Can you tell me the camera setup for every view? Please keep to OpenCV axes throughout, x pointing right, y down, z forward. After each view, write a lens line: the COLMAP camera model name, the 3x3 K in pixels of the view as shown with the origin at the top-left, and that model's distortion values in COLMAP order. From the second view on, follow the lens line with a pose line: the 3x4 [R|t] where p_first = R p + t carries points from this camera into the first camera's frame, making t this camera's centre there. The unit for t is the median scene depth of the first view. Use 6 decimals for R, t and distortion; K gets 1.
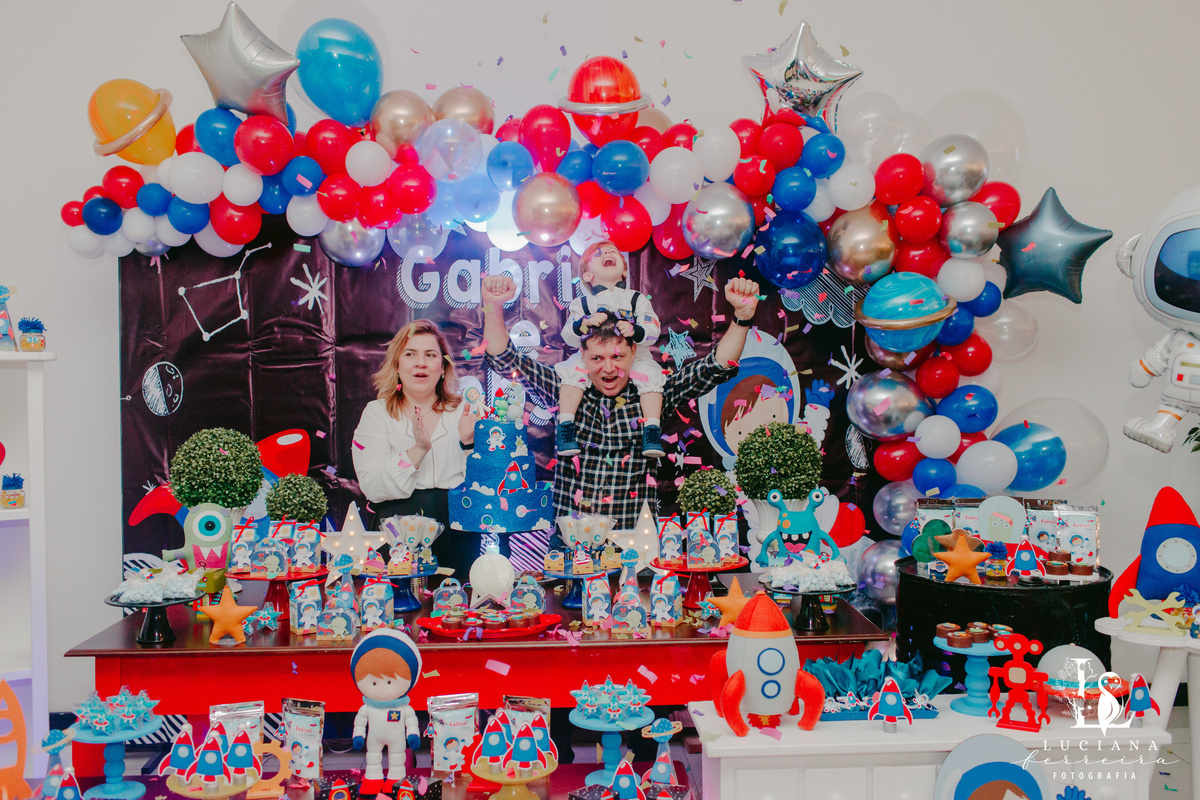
lens RADIAL K [[1170.6, 0, 593.2], [0, 1170.6, 395.4], [0, 0, 1]] dist [0.008309, 0.000000]
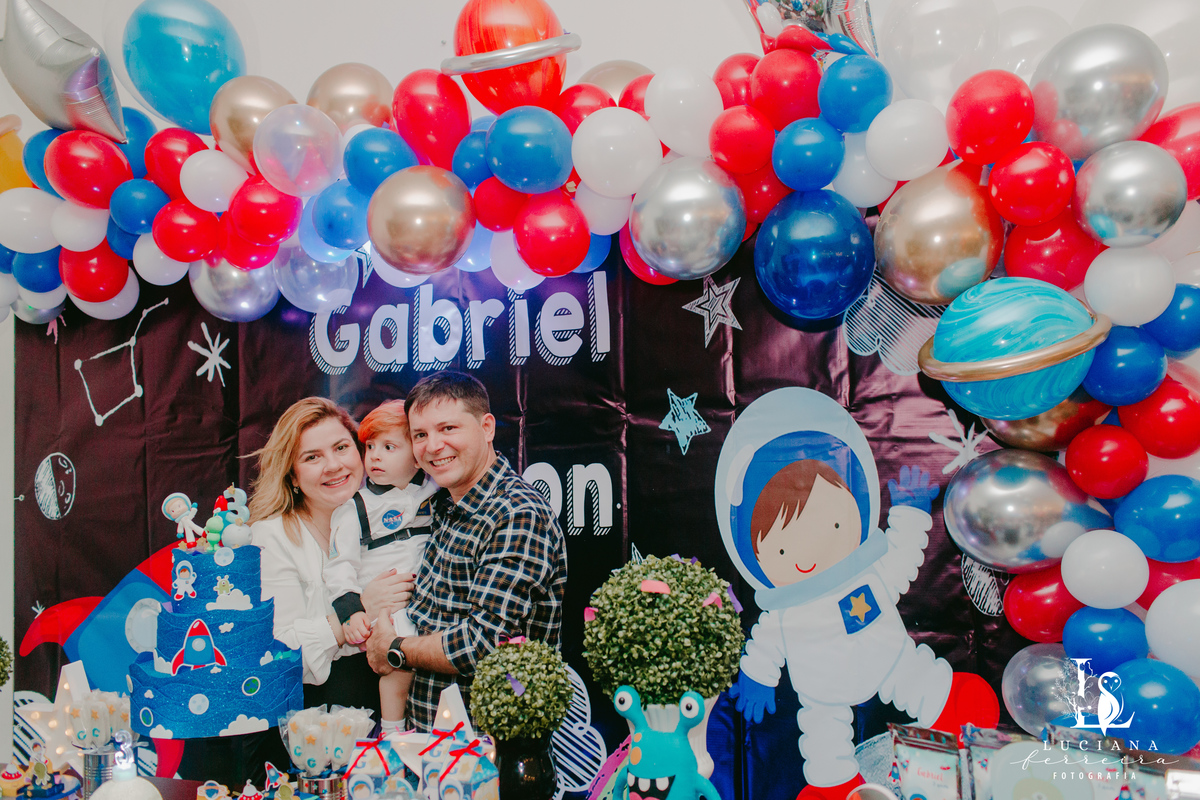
lens RADIAL K [[1170.6, 0, 571.6], [0, 1170.6, 397.2], [0, 0, 1]] dist [0.008309, 0.000000]
pose [[0.931004, -0.031314, -0.363664, 0.273702], [0.011846, 0.998381, -0.055641, -0.018683], [0.364817, 0.047494, 0.929867, 0.398634]]
